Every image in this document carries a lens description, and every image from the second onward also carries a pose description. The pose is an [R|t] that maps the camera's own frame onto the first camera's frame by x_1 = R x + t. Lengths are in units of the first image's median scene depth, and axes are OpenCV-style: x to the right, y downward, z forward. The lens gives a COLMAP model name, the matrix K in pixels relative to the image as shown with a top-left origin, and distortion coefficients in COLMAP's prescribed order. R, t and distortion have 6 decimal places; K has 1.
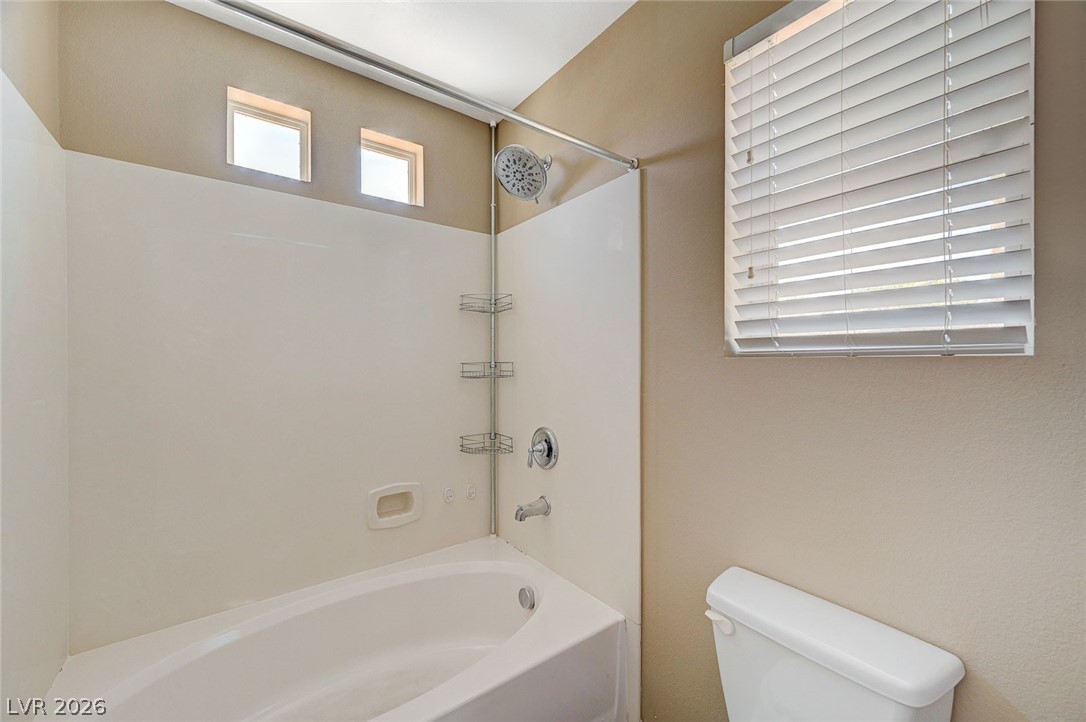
lens RADIAL K [[430.4, 0, 538.3], [0, 430.4, 364.4], [0, 0, 1]] dist [0.000249, 0.000087]
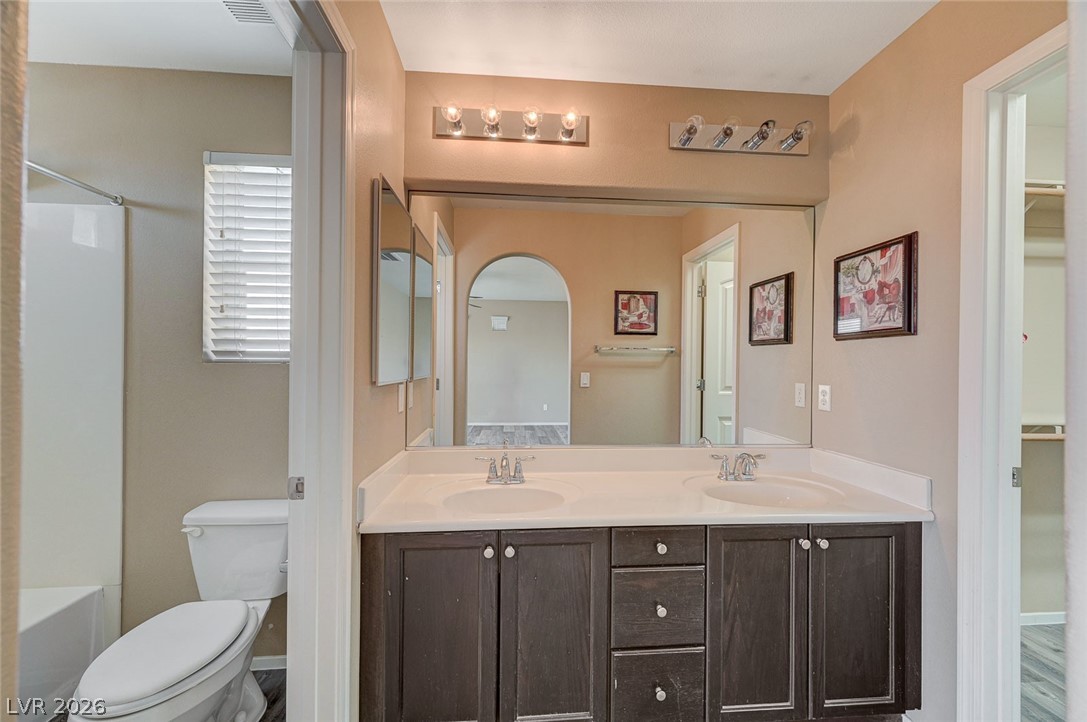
lens RADIAL K [[423.5, 0, 542.5], [0, 423.5, 363.5], [0, 0, 1]] dist [0.003321, 0.000379]
pose [[0.527078, 0.011552, 0.849738, -0.186469], [0.007502, 0.999805, -0.018246, 0.020171], [-0.849784, 0.015992, 0.526889, -0.747463]]
